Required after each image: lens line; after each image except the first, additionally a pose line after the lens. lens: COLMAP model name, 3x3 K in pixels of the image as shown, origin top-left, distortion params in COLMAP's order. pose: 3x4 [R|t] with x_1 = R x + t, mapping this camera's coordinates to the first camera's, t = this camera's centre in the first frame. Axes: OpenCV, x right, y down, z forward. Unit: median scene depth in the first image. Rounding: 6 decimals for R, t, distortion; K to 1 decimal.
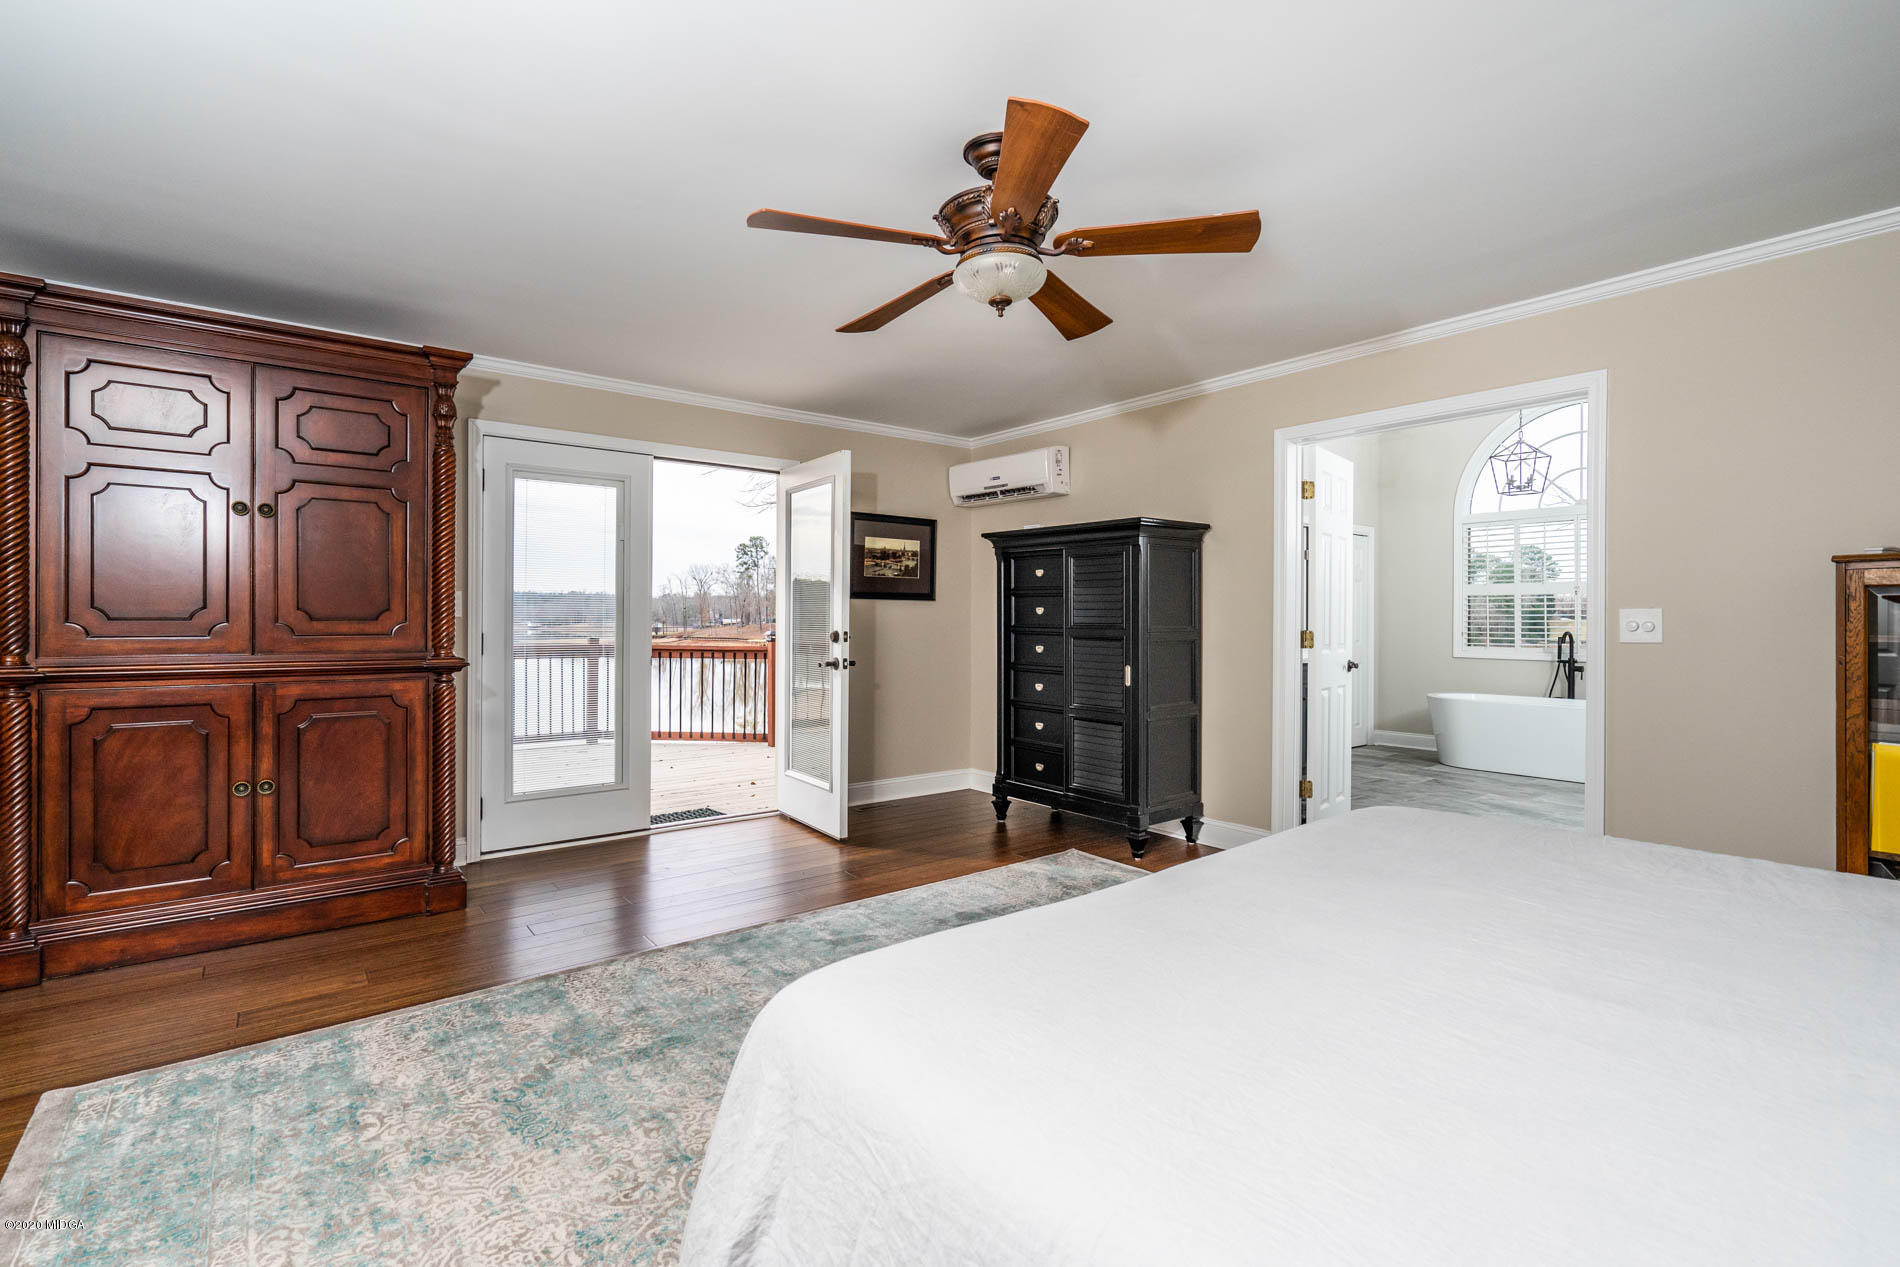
lens RADIAL K [[888.7, 0, 972.3], [0, 888.7, 624.2], [0, 0, 1]] dist [0.000888, 0.000219]
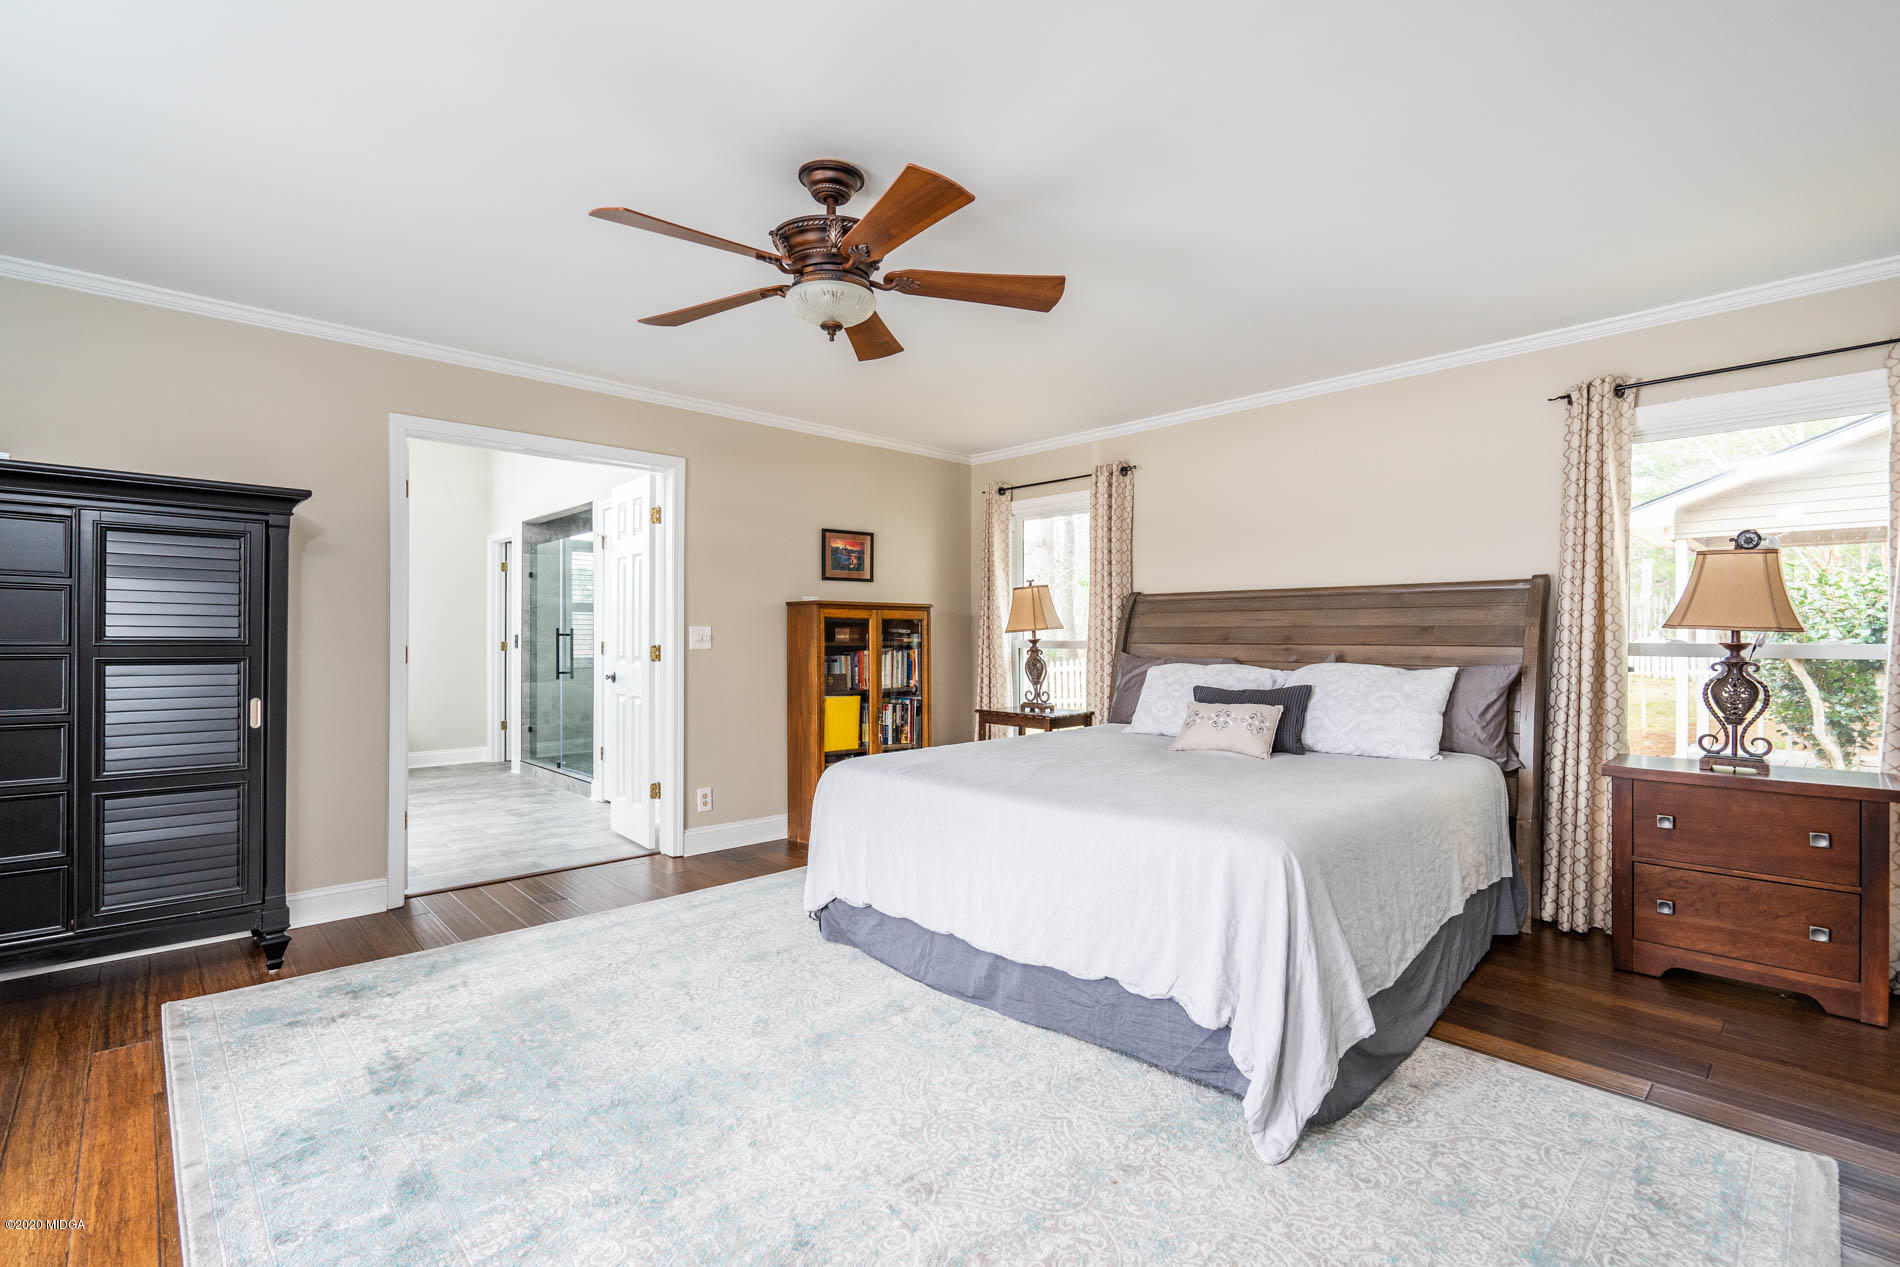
lens RADIAL K [[888.7, 0, 972.3], [0, 888.7, 624.2], [0, 0, 1]] dist [0.000888, 0.000219]
pose [[-0.081849, 0.013825, 0.996549, -0.868858], [0.000177, 0.999904, -0.013857, -0.001376], [-0.996645, -0.000958, -0.081844, 0.794306]]
